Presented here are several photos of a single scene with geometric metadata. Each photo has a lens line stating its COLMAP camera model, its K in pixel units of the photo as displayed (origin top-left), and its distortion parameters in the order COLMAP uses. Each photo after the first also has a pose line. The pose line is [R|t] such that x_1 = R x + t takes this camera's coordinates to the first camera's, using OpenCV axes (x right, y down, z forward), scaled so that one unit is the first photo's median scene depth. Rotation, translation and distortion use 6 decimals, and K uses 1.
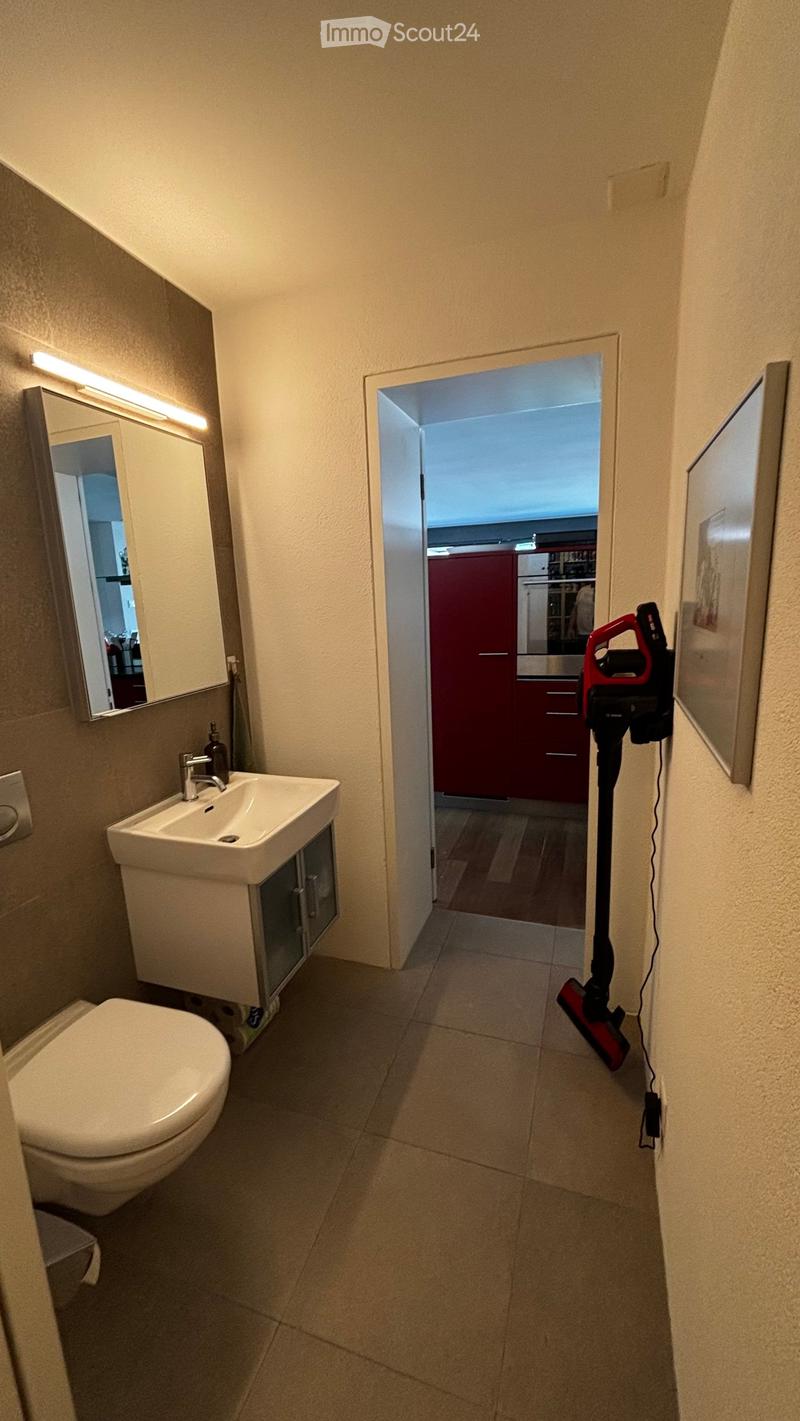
lens RADIAL K [[571.4, 0, 396.4], [0, 571.4, 708.1], [0, 0, 1]] dist [0.009924, -0.003095]
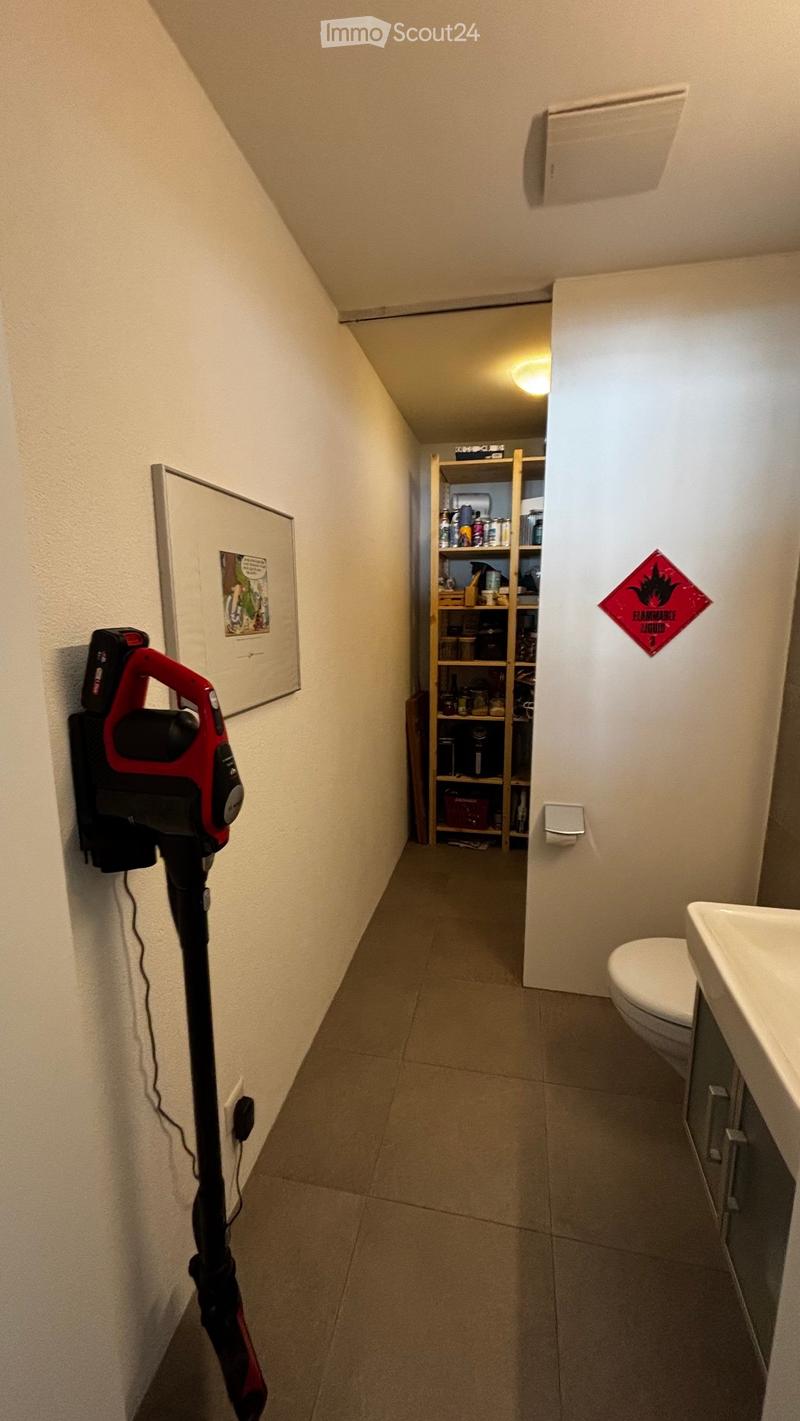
lens RADIAL K [[560.0, 0, 399.4], [0, 560.0, 713.4], [0, 0, 1]] dist [0.008107, -0.000188]
pose [[-0.991094, 0.066004, -0.115655, 0.230012], [0.016839, 0.923663, 0.382835, -0.324721], [0.132095, 0.377478, -0.916549, 1.612153]]
